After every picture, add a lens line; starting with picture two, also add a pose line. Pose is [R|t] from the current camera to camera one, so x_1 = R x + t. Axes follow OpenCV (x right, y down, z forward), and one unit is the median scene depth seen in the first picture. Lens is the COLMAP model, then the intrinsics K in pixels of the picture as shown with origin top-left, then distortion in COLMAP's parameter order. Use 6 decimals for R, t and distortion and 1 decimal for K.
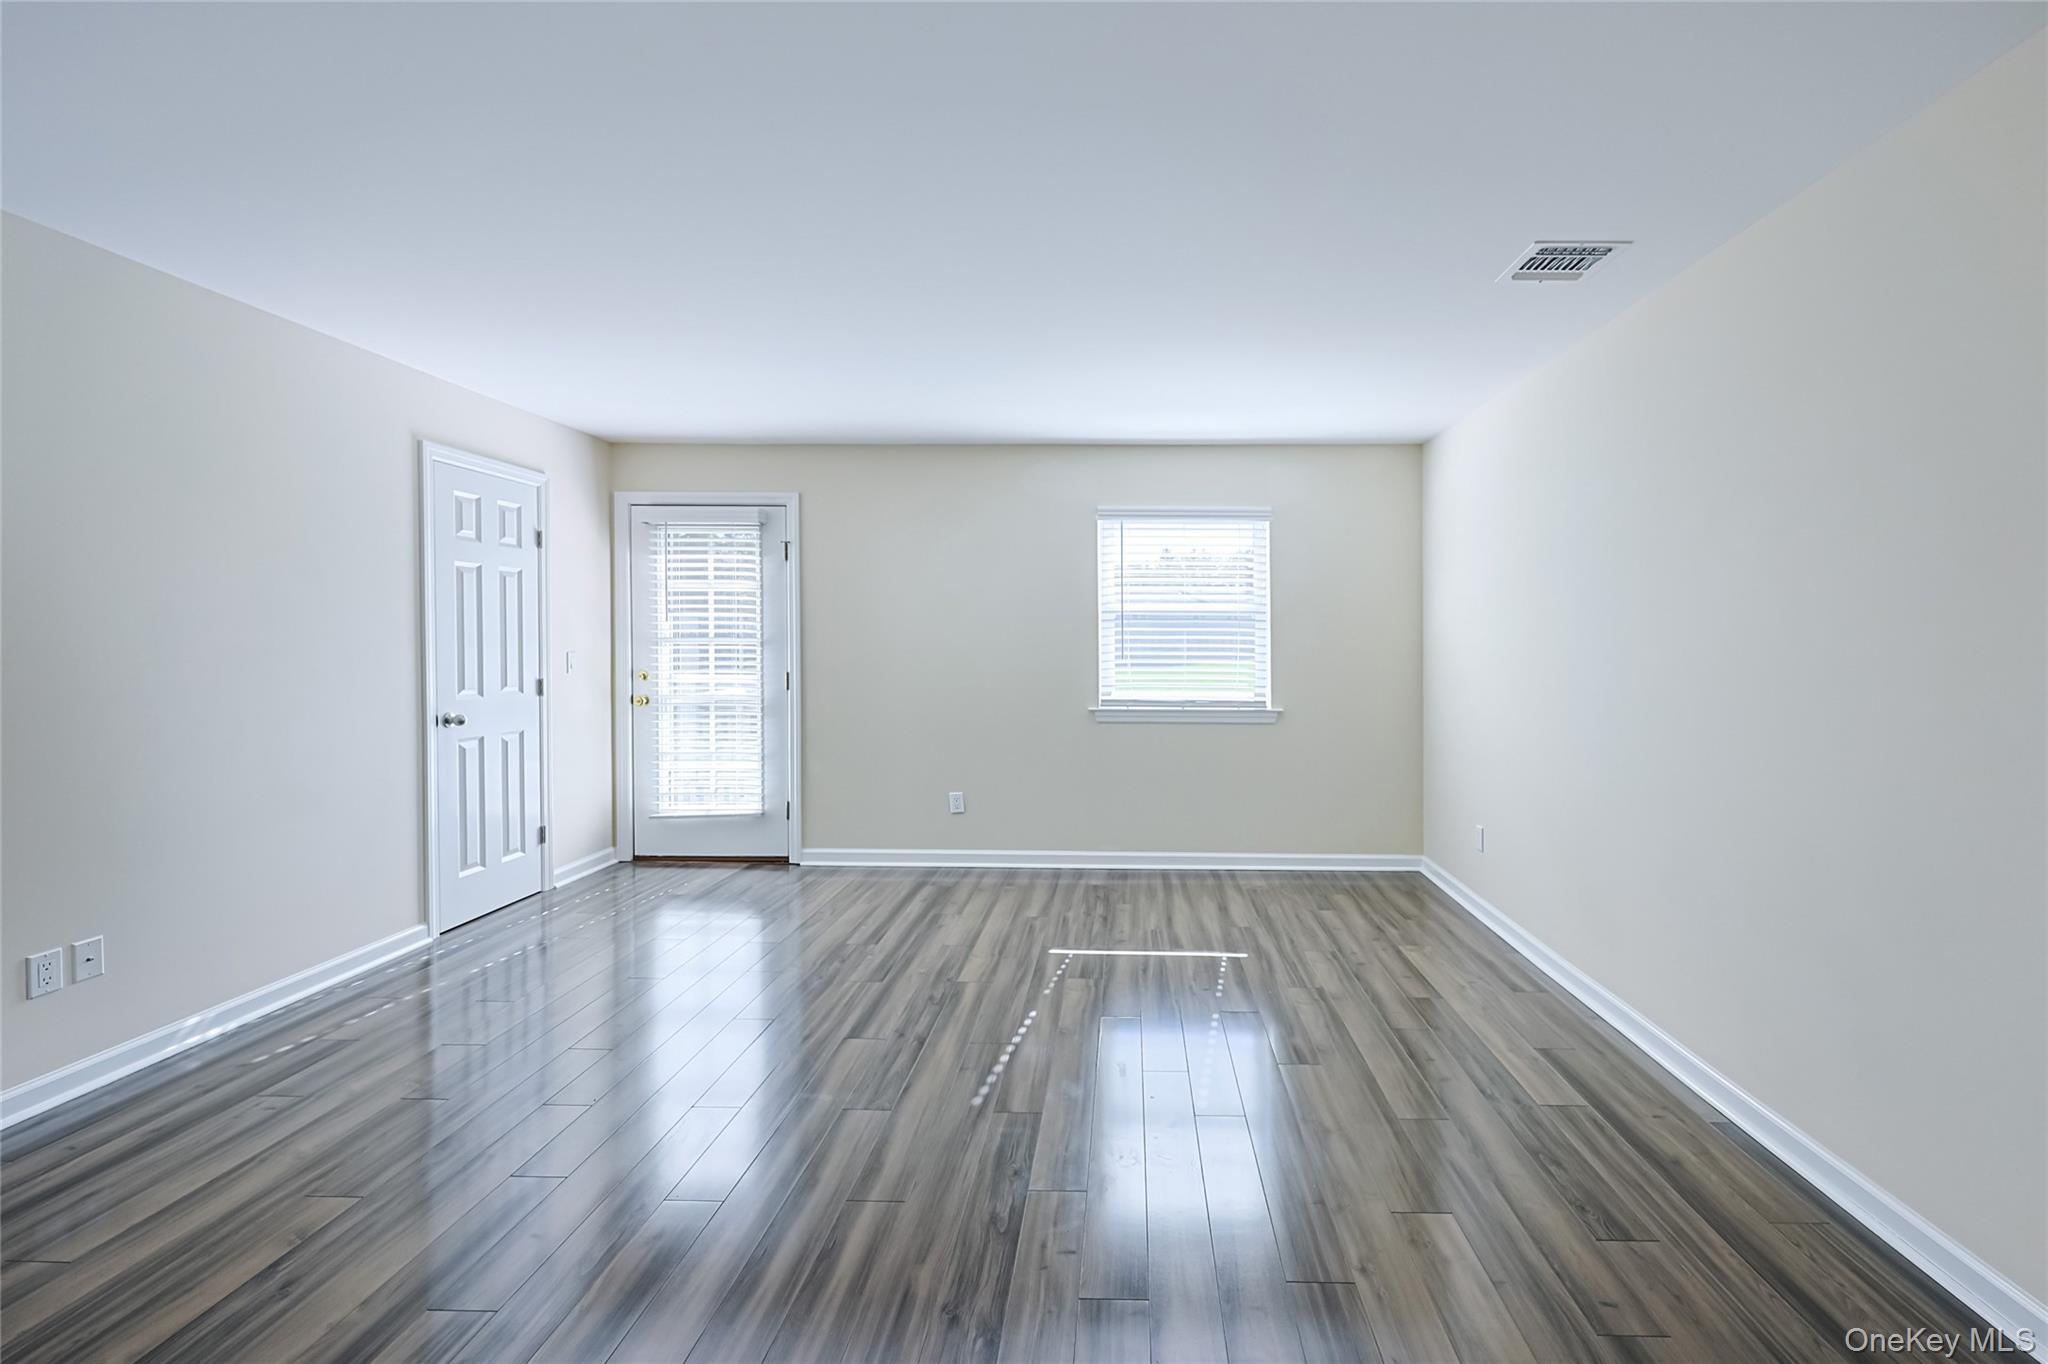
lens RADIAL K [[817.6, 0, 926.3], [0, 817.6, 628.6], [0, 0, 1]] dist [-0.000656, -0.000077]
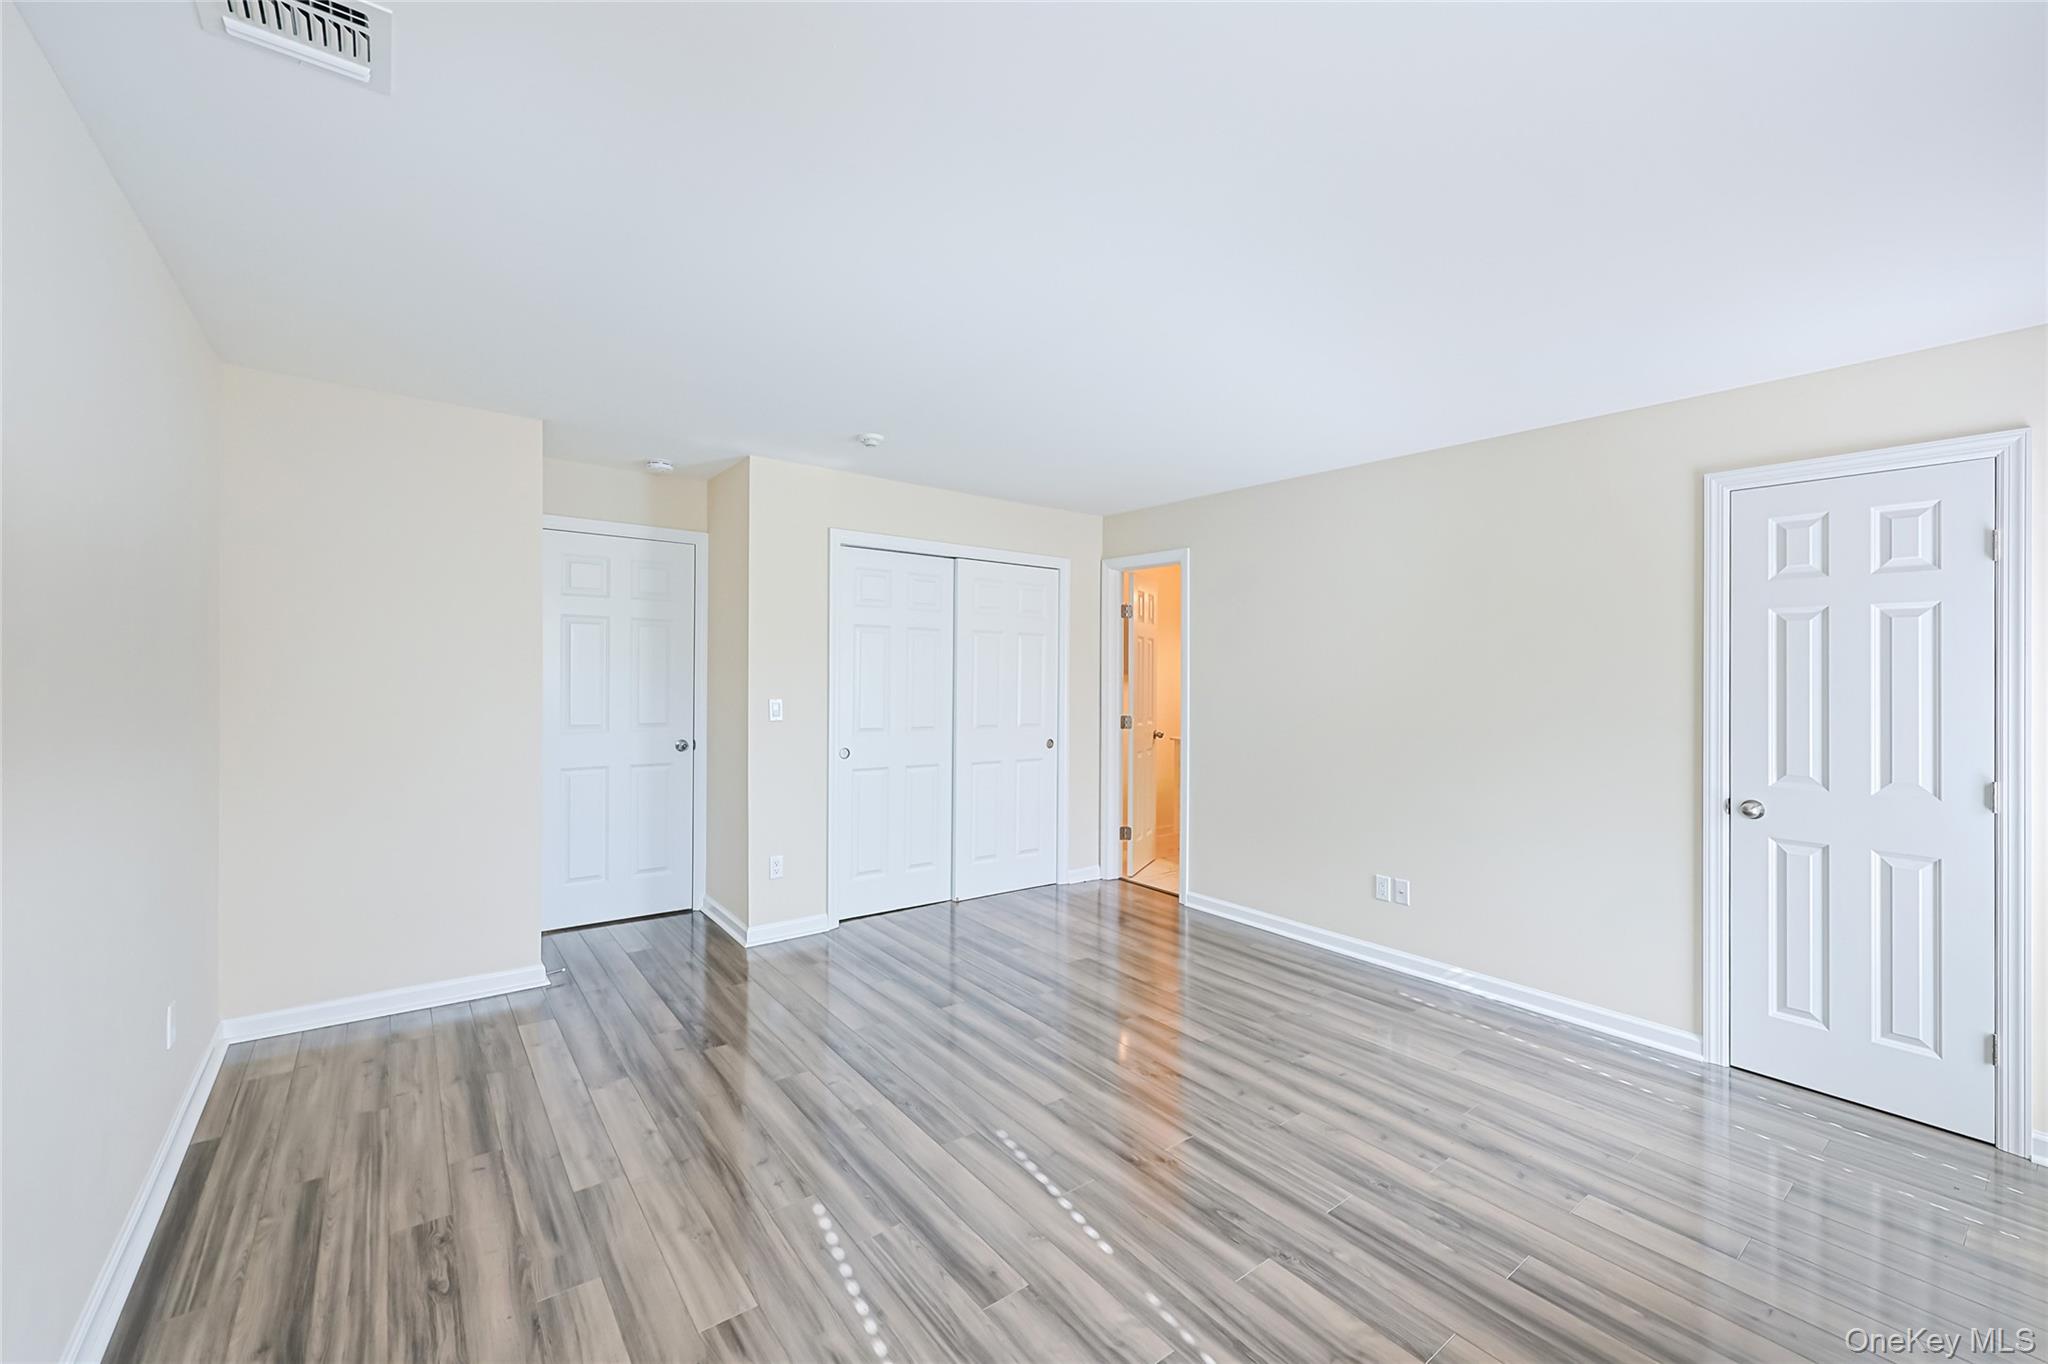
lens RADIAL K [[823.1, 0, 1016.7], [0, 823.1, 682.9], [0, 0, 1]] dist [-0.002532, -0.000390]
pose [[-0.627530, -0.008181, -0.778549, 0.720164], [-0.009862, 0.999948, -0.002558, -0.002378], [0.778530, 0.006073, -0.627579, 1.373664]]
